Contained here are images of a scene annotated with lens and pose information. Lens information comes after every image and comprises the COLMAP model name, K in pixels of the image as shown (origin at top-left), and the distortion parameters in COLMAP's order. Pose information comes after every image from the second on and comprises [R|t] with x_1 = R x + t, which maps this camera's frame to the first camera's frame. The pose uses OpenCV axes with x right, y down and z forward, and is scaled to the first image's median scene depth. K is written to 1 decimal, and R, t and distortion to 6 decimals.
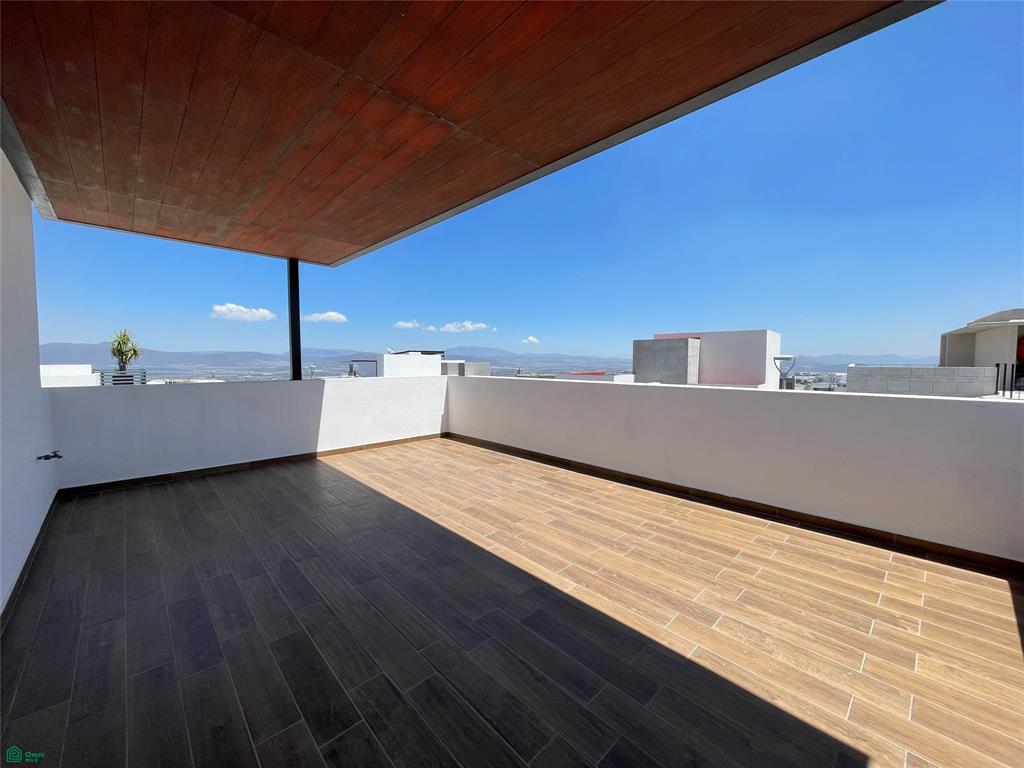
lens RADIAL K [[415.9, 0, 510.0], [0, 415.9, 383.5], [0, 0, 1]] dist [0.002642, -0.000437]
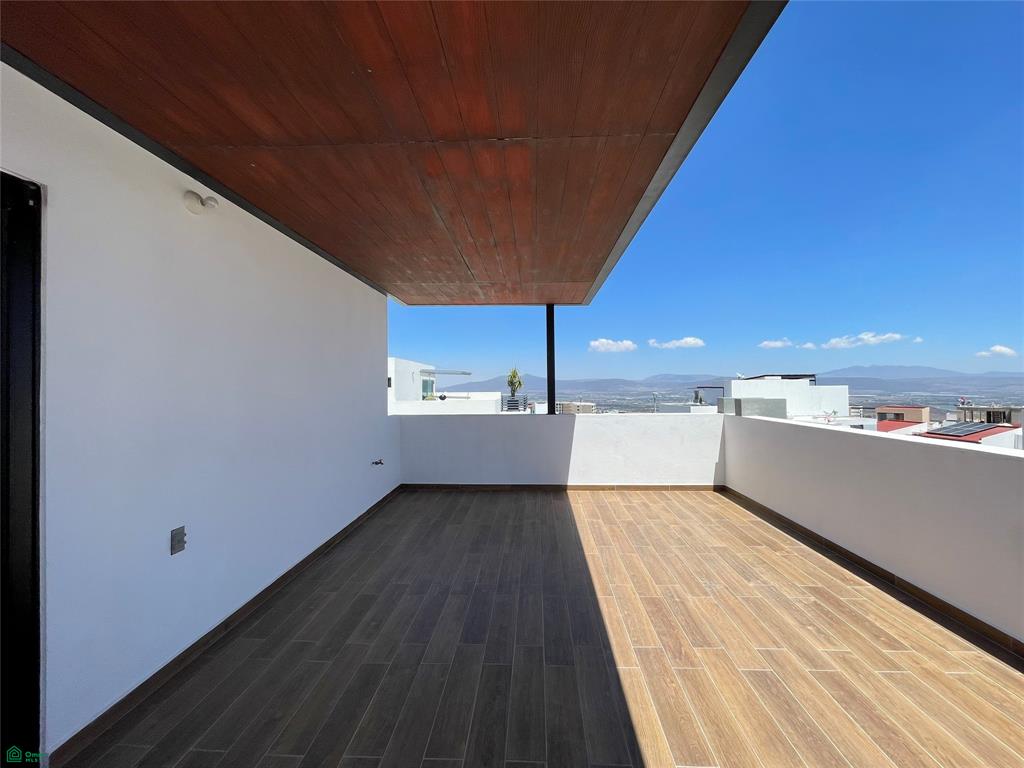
lens RADIAL K [[415.9, 0, 509.0], [0, 415.9, 383.5], [0, 0, 1]] dist [0.002642, -0.000437]
pose [[0.677389, -0.011883, -0.735529, 0.224758], [-0.031603, 0.998476, -0.045236, -0.040190], [0.734946, 0.053887, 0.675981, 0.207796]]
